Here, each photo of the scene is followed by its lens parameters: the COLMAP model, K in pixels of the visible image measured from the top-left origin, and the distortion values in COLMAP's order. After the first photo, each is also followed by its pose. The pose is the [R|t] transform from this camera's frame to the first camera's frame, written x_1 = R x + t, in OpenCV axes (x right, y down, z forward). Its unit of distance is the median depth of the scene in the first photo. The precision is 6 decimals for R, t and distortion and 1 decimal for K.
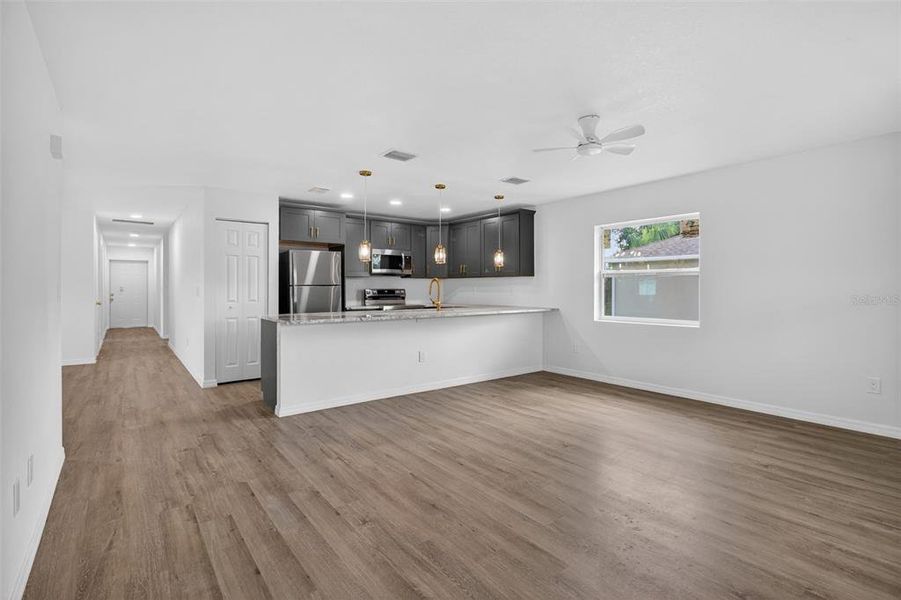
lens RADIAL K [[422.9, 0, 451.5], [0, 422.9, 283.8], [0, 0, 1]] dist [-0.012972, 0.004989]
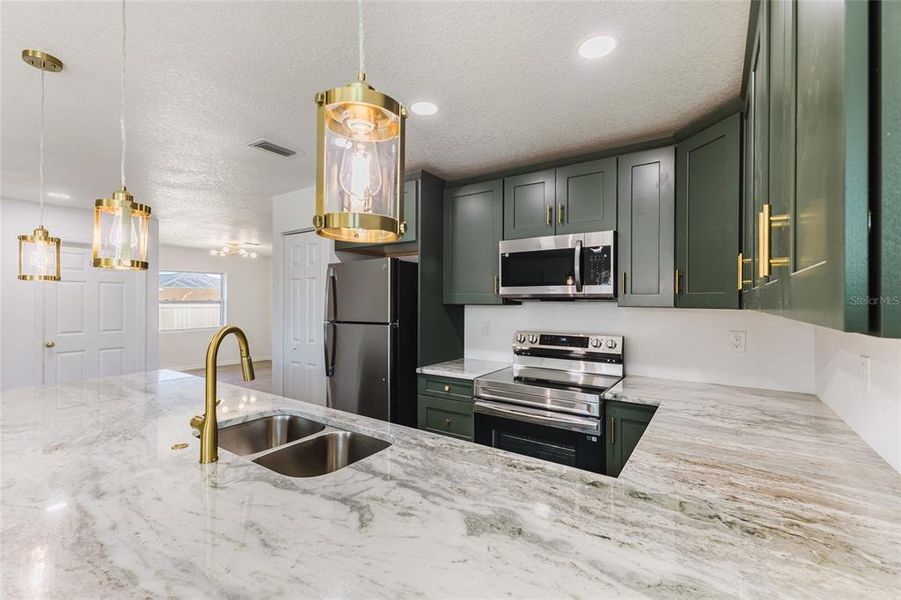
lens RADIAL K [[385.8, 0, 460.4], [0, 385.8, 301.7], [0, 0, 1]] dist [0.010376, -0.002041]
pose [[0.320158, -0.004238, -0.947355, 0.217616], [0.003841, 0.999988, -0.003175, -0.022614], [0.947356, -0.002622, 0.320171, 1.002619]]
